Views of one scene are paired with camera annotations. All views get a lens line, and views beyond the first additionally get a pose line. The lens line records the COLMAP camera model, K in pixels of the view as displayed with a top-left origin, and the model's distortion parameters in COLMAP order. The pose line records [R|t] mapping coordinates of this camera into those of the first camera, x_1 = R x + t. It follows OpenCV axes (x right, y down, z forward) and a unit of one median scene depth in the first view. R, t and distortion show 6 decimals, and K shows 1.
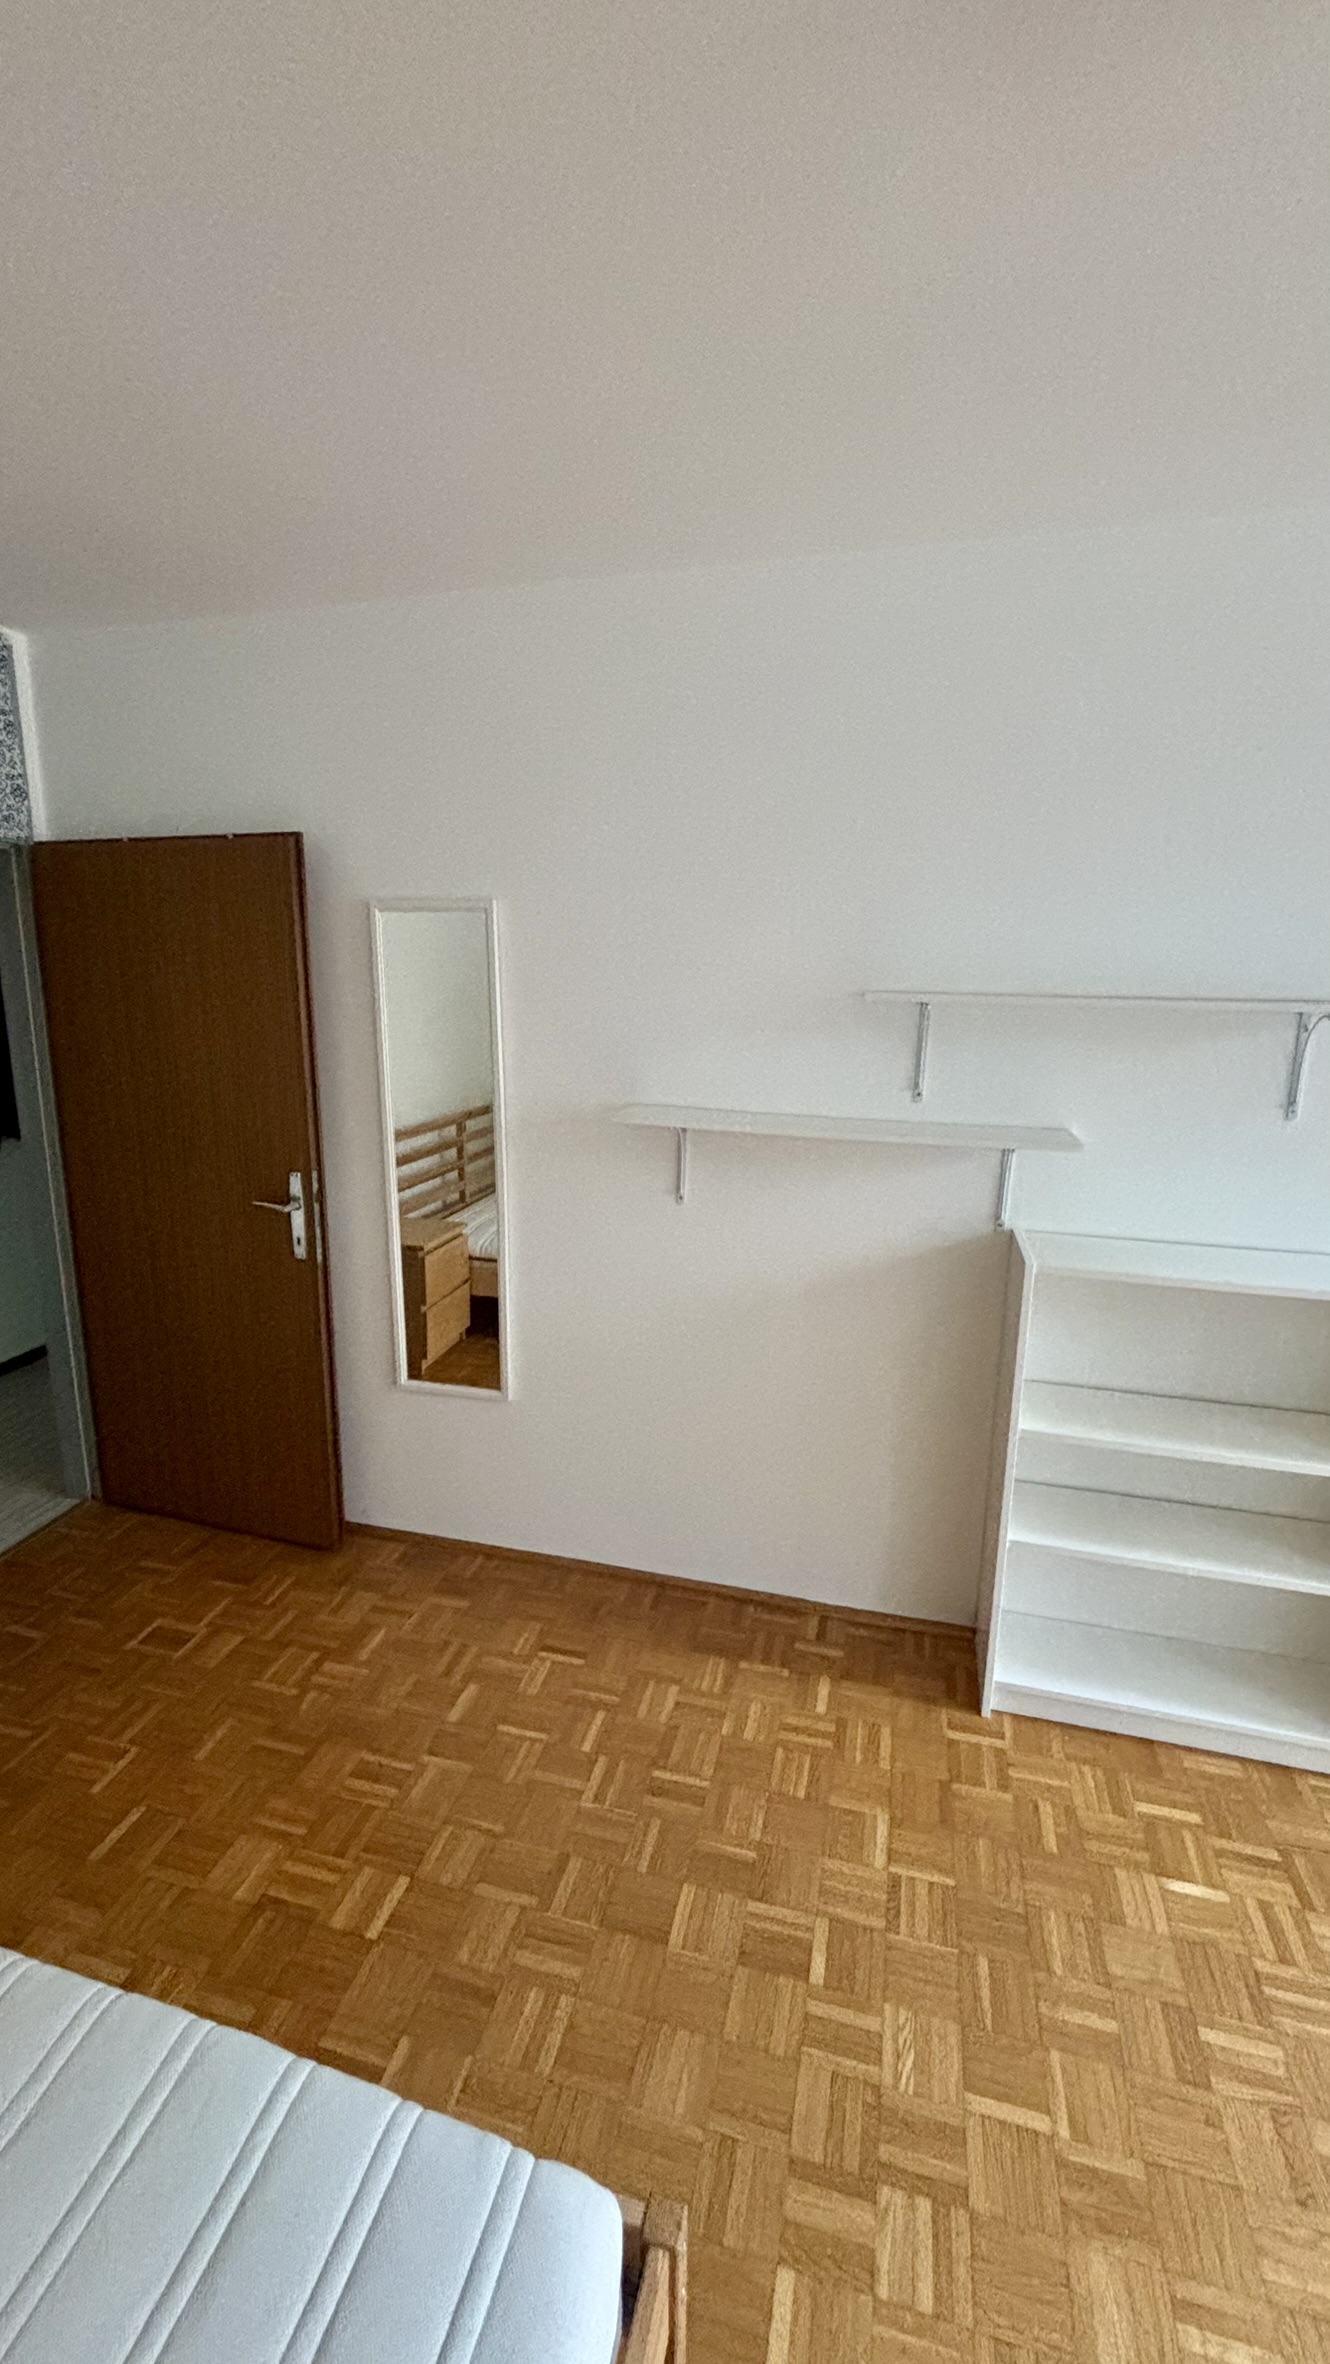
lens RADIAL K [[940.6, 0, 667.8], [0, 940.6, 1174.3], [0, 0, 1]] dist [0.000493, 0.000300]
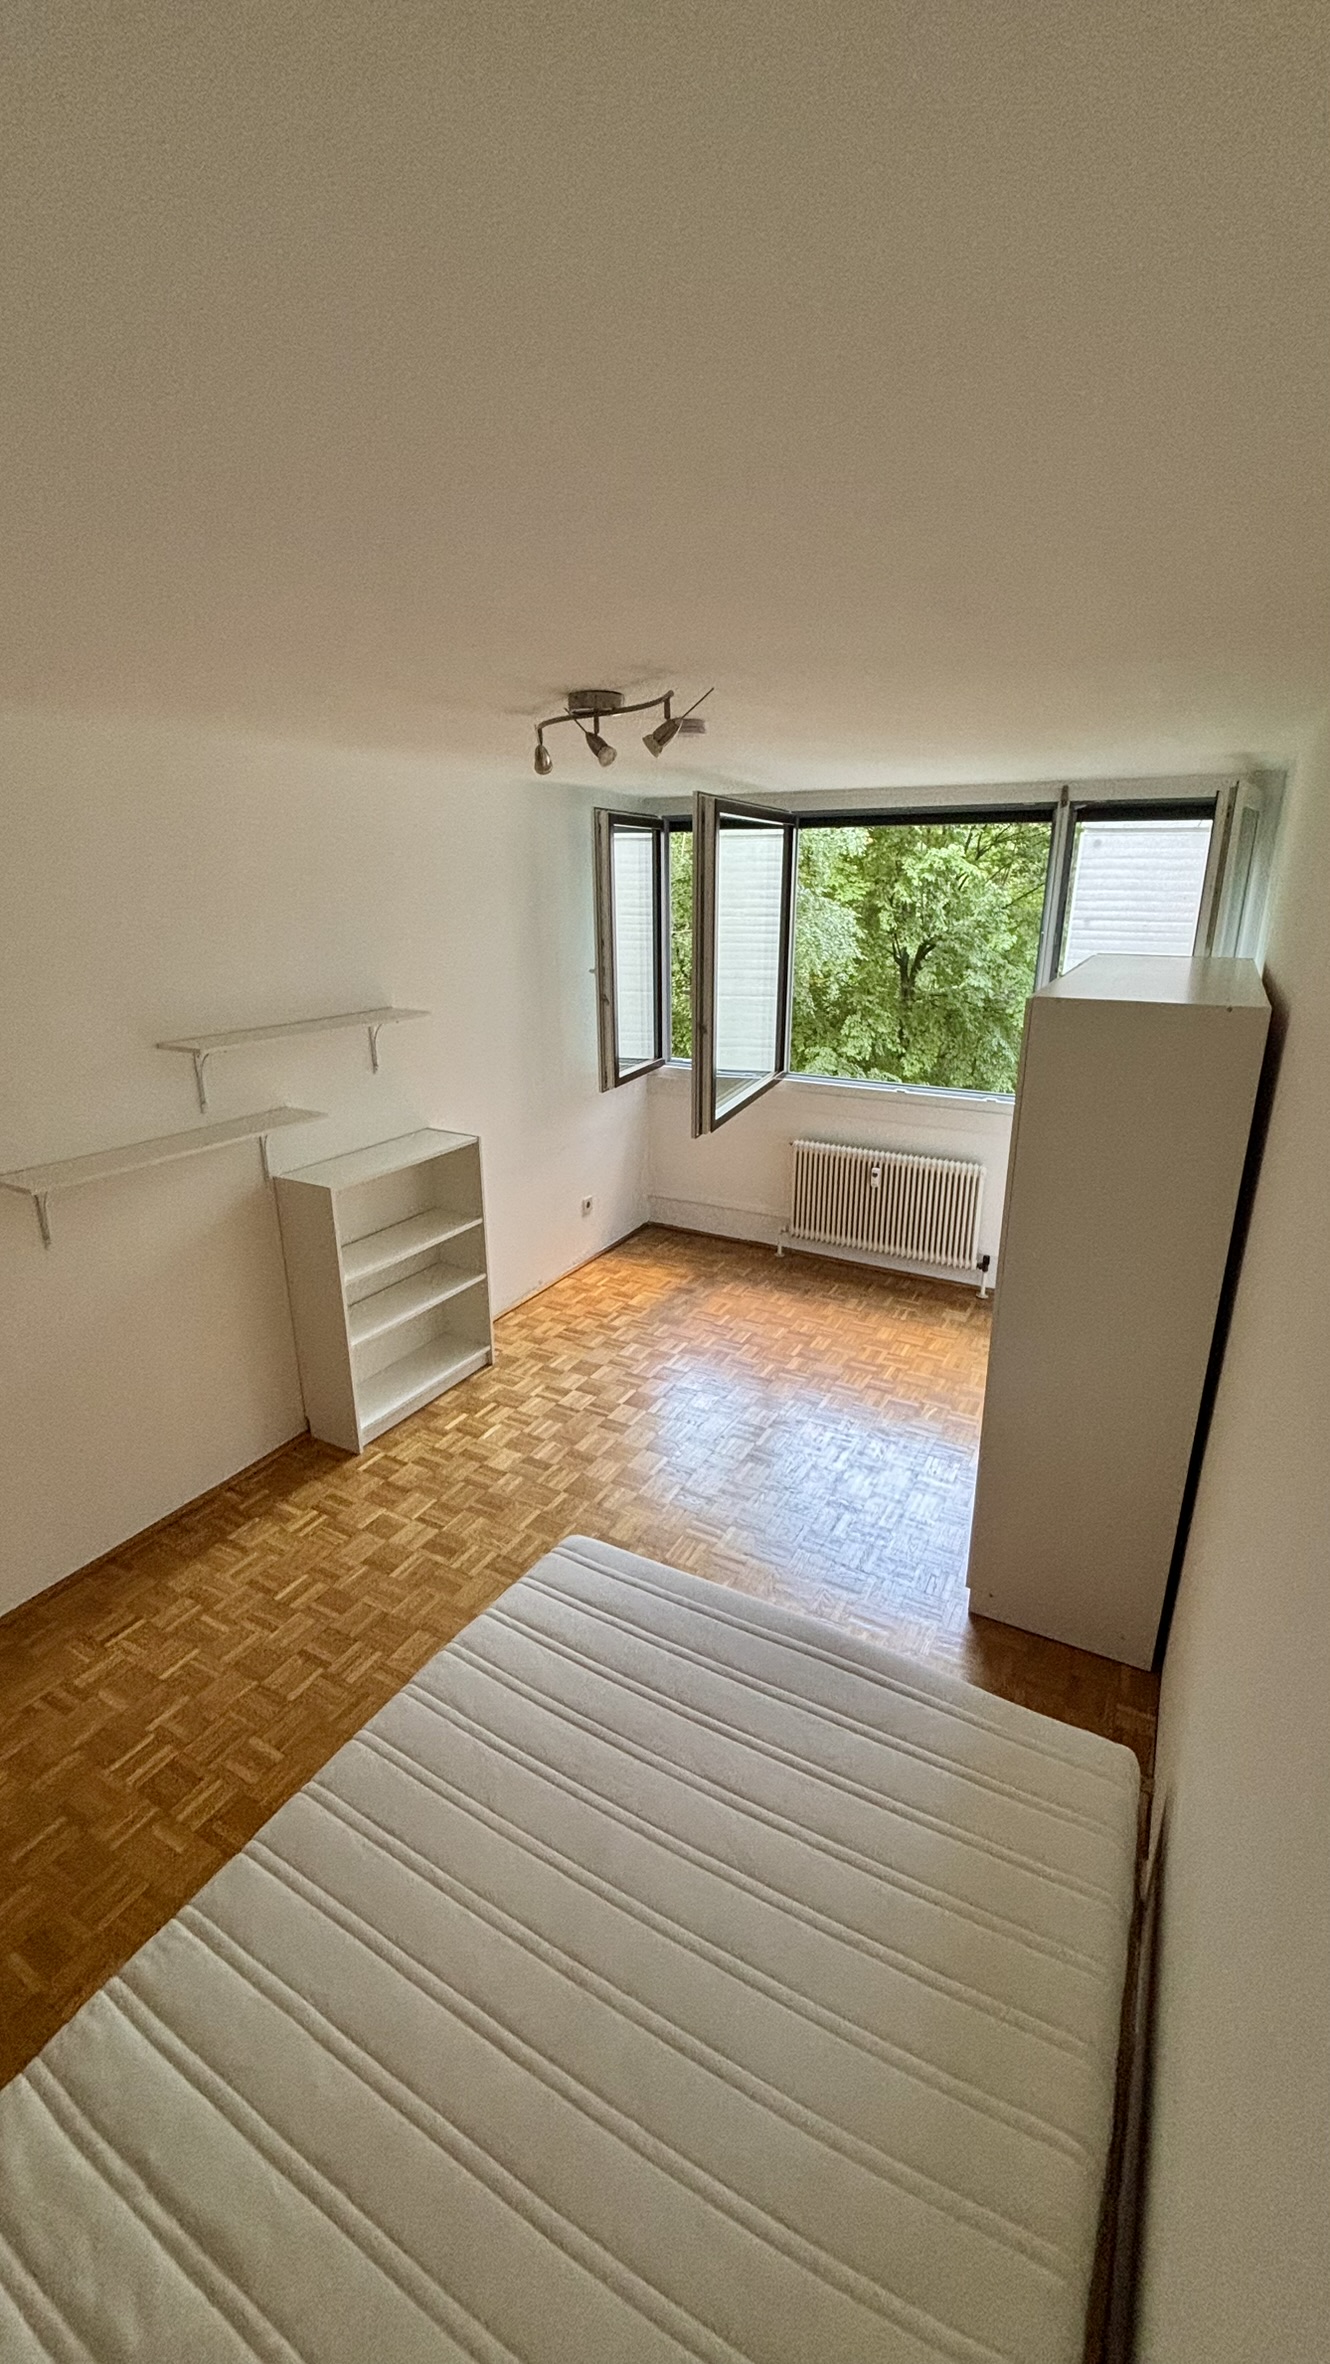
lens RADIAL K [[955.6, 0, 666.9], [0, 955.6, 1174.5], [0, 0, 1]] dist [0.001270, 0.000361]
pose [[0.241958, -0.302201, 0.922025, -1.049767], [0.186736, 0.947000, 0.261384, -0.267244], [-0.952148, 0.108931, 0.285566, -0.074618]]
